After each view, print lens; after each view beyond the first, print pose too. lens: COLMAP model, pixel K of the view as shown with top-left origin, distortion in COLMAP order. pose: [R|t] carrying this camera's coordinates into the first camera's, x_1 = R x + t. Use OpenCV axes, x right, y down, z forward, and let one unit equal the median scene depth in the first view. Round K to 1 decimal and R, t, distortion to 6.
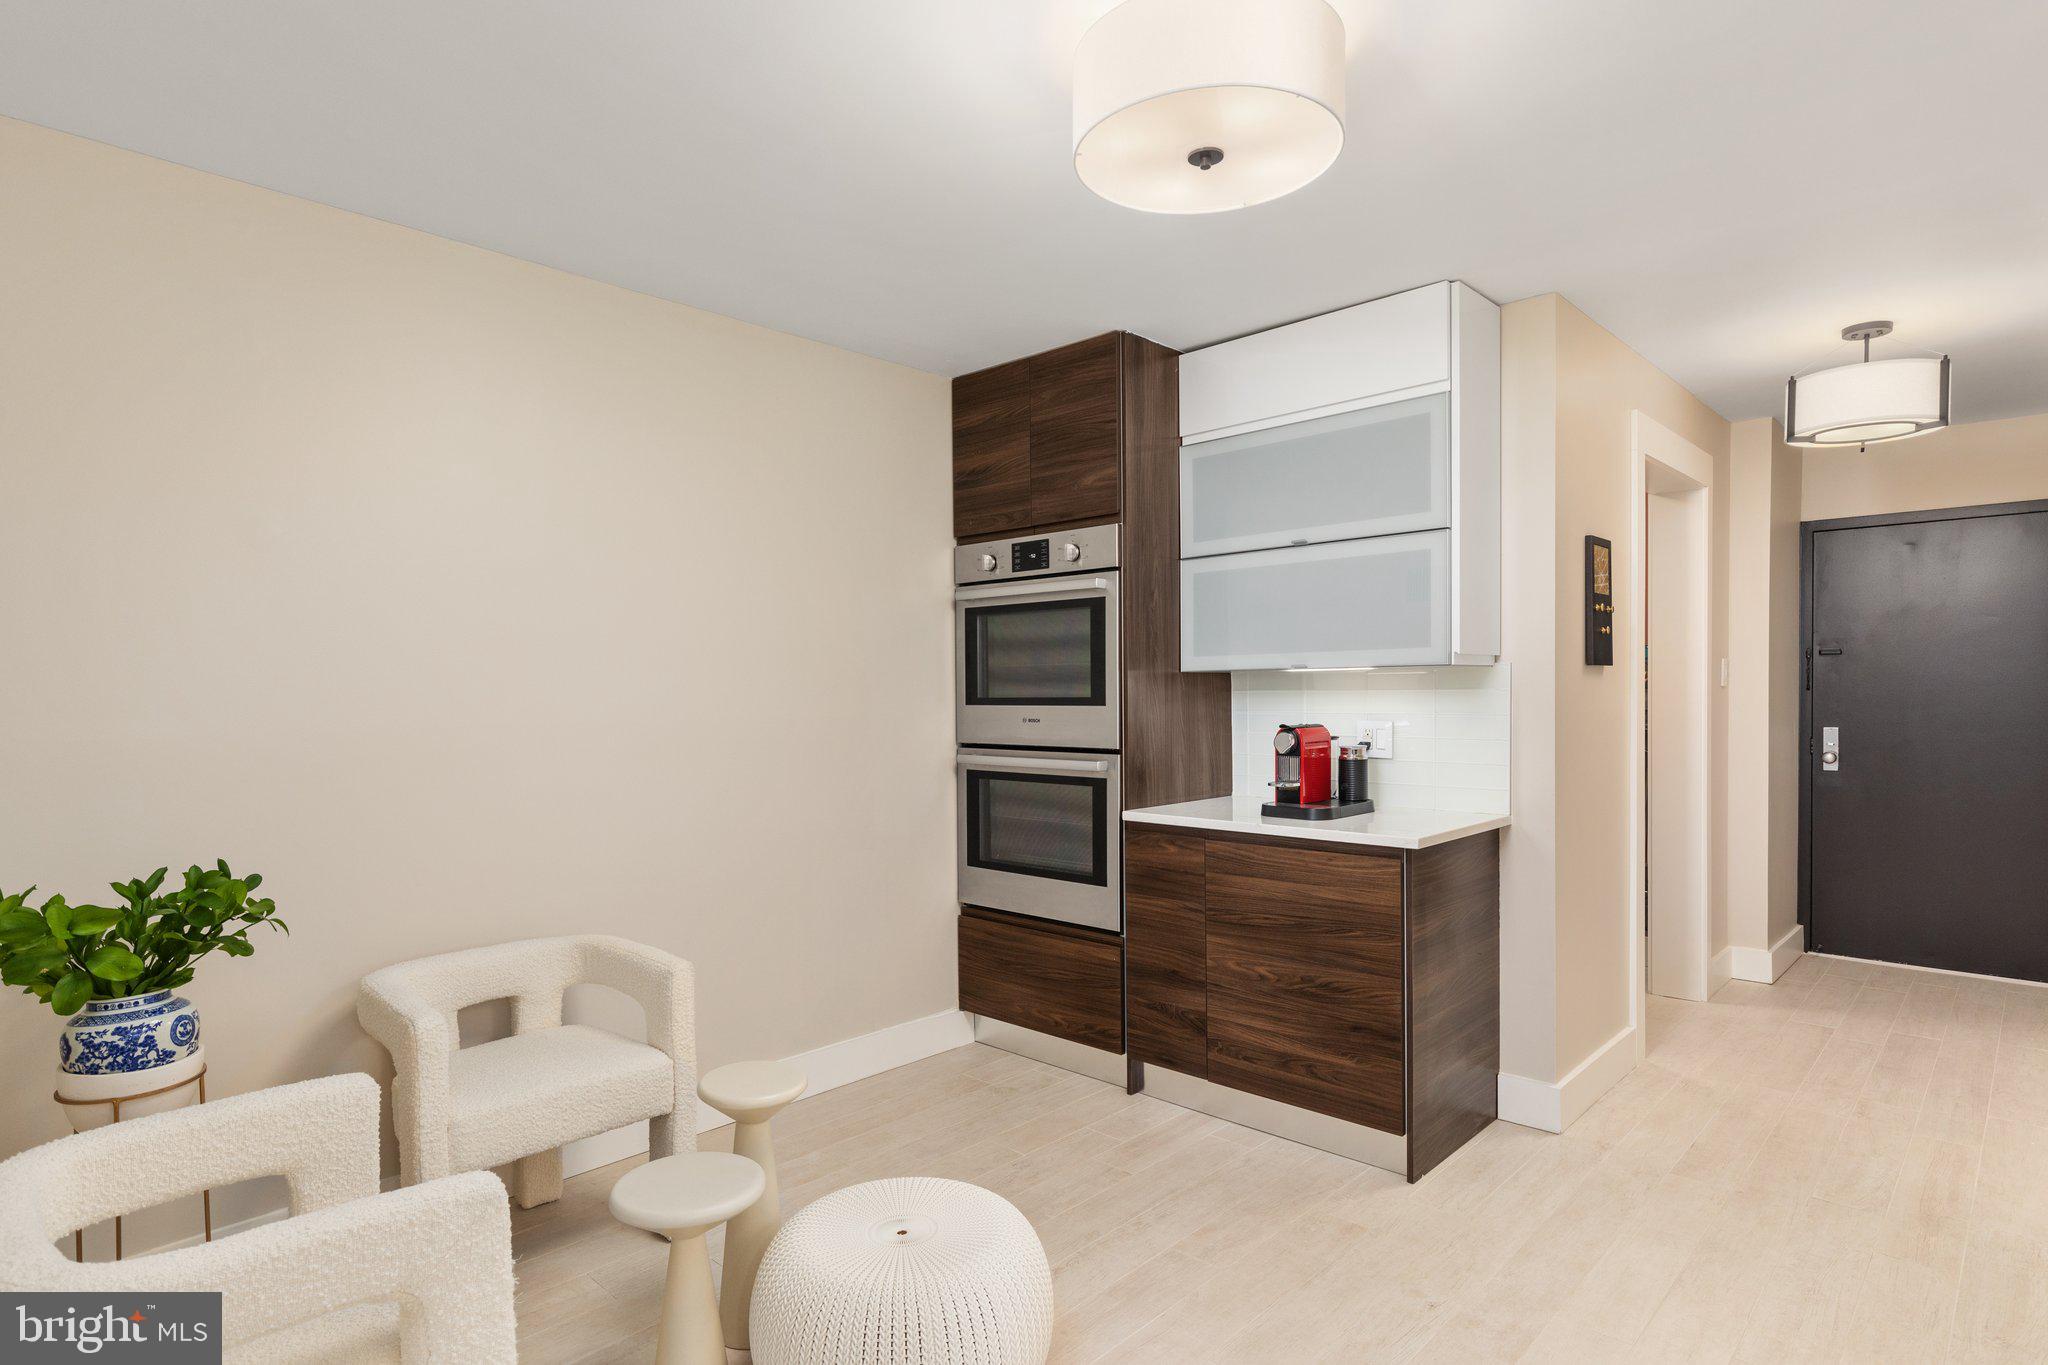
lens RADIAL K [[1078.8, 0, 1021.5], [0, 1078.8, 715.0], [0, 0, 1]] dist [-0.001125, -0.000968]
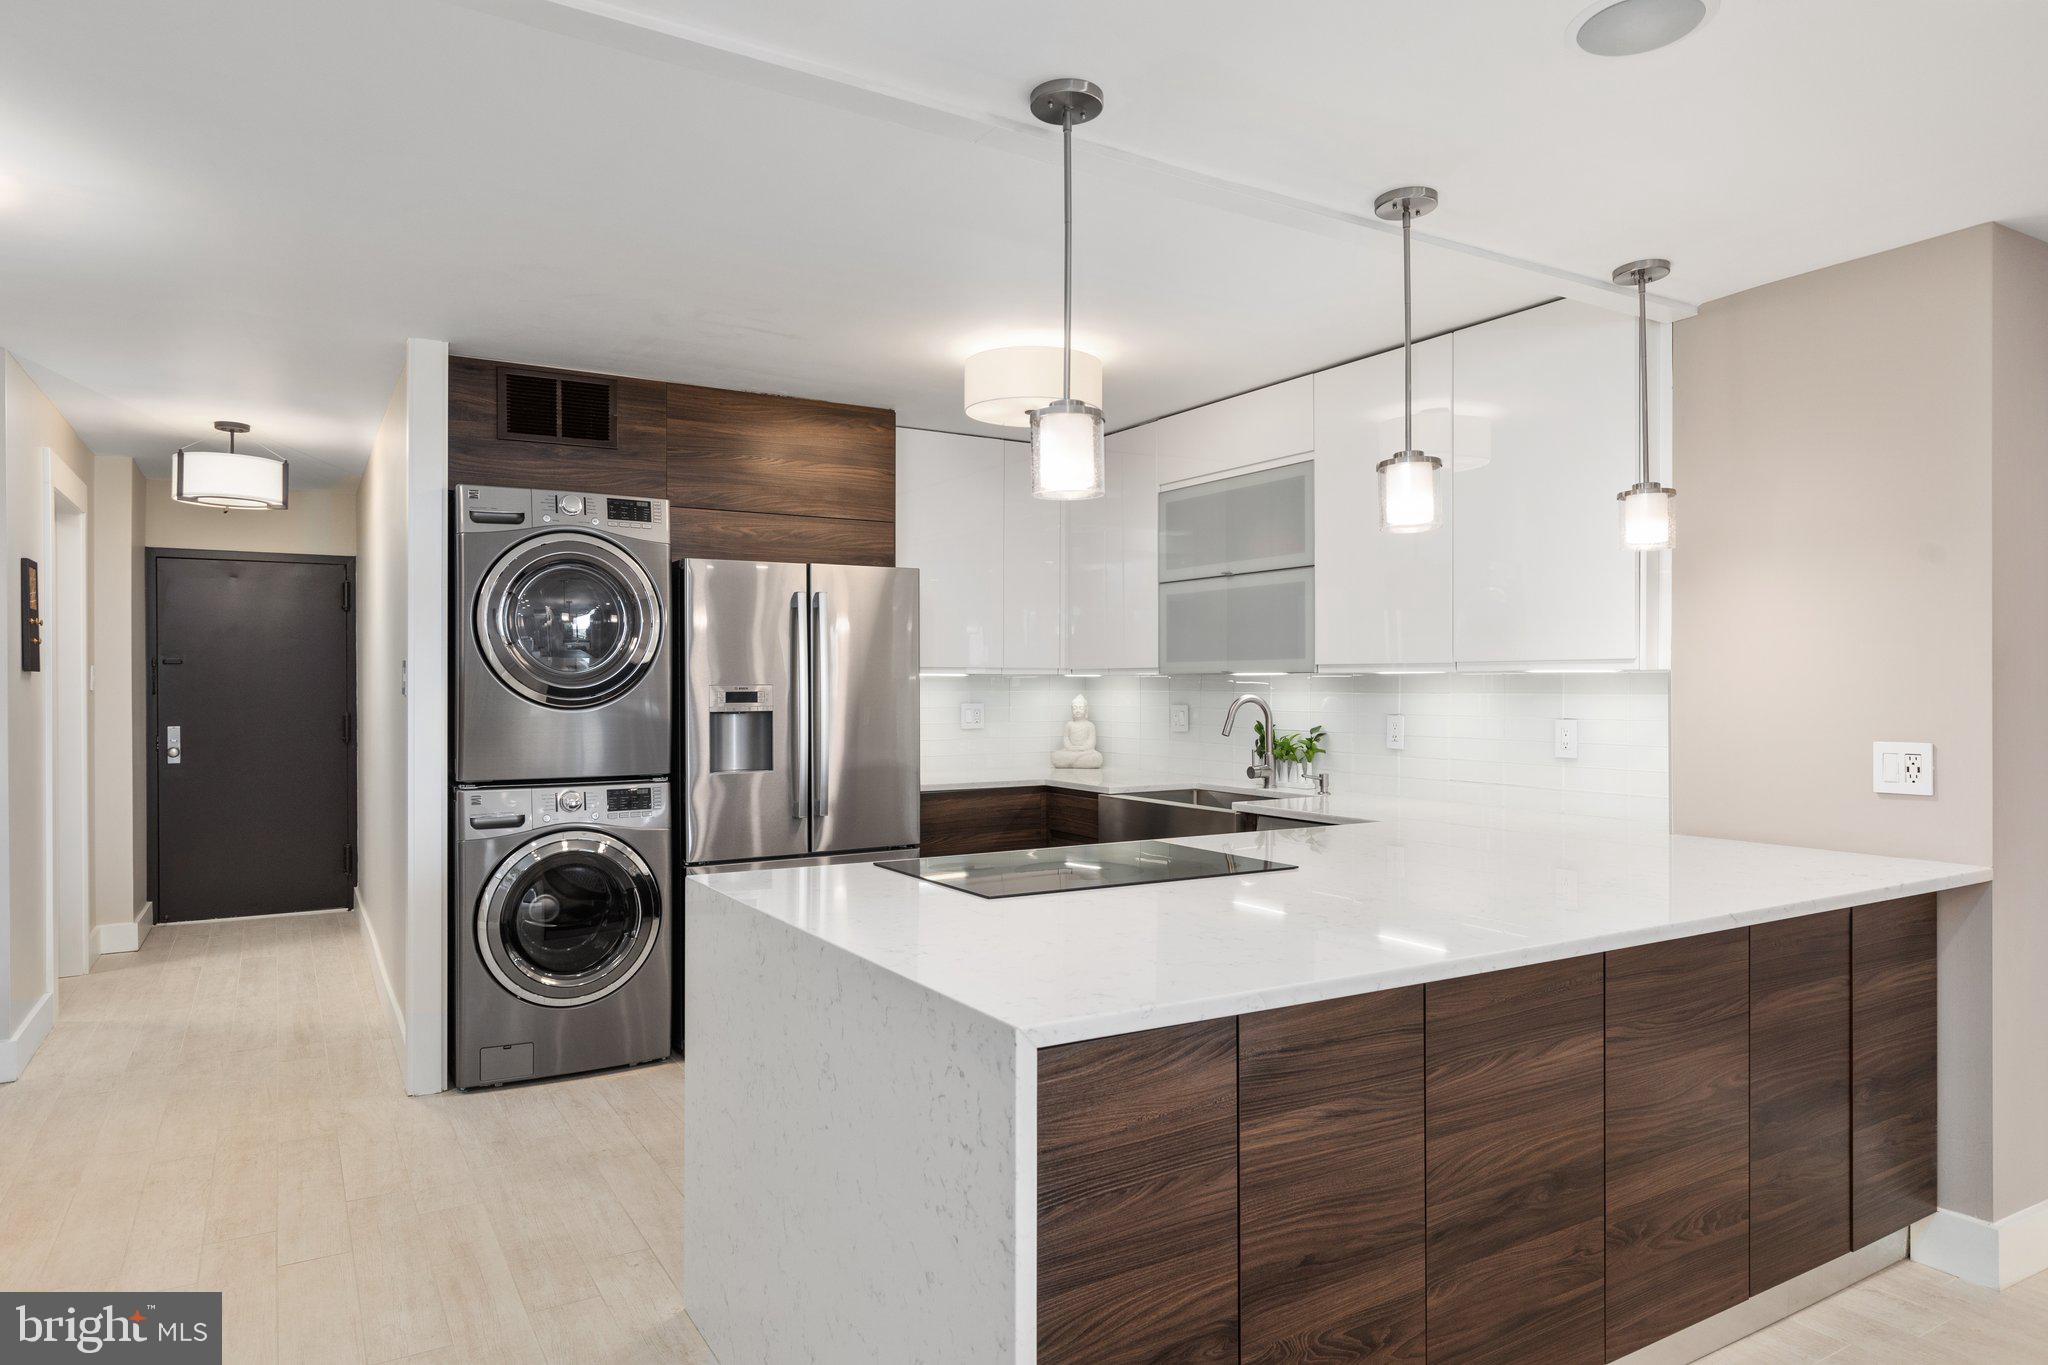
lens RADIAL K [[1248.4, 0, 1024.0], [0, 1248.4, 682.5], [0, 0, 1]] dist [0.004601, 0.000269]
pose [[0.262390, 0.009589, 0.964914, -0.454917], [0.023776, 0.999583, -0.016399, 0.011848], [-0.964669, 0.027245, 0.262053, -0.351539]]
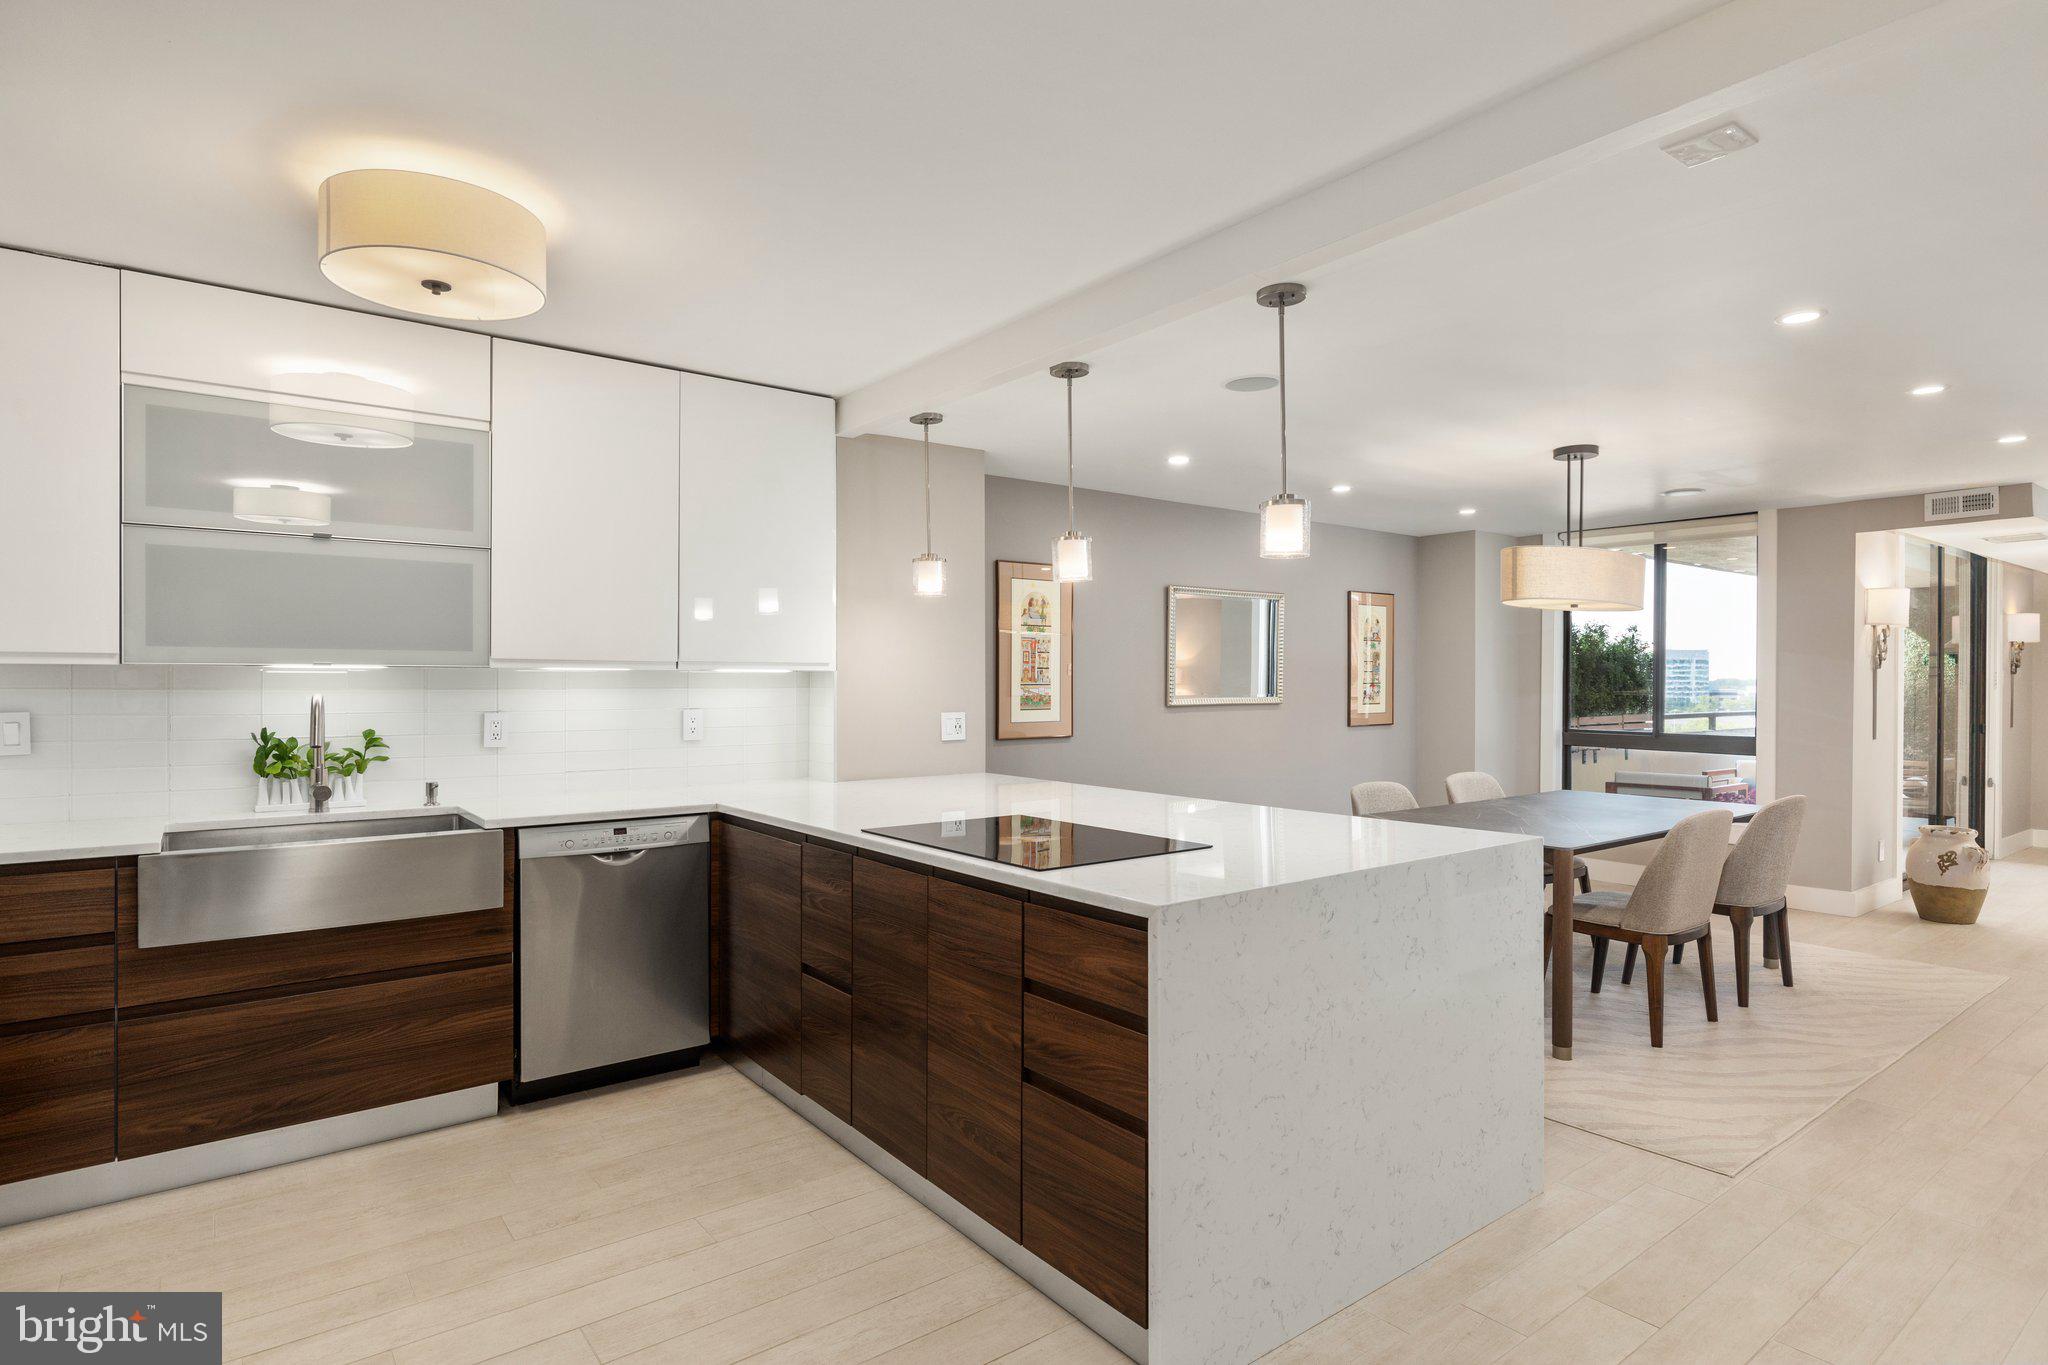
lens RADIAL K [[1089.8, 0, 1042.1], [0, 1089.8, 687.4], [0, 0, 1]] dist [0.000883, -0.000251]
pose [[-0.991219, 0.005028, 0.132131, 0.209502], [0.009254, 0.999464, 0.031390, -0.020269], [-0.131903, 0.032337, -0.990735, 0.614164]]
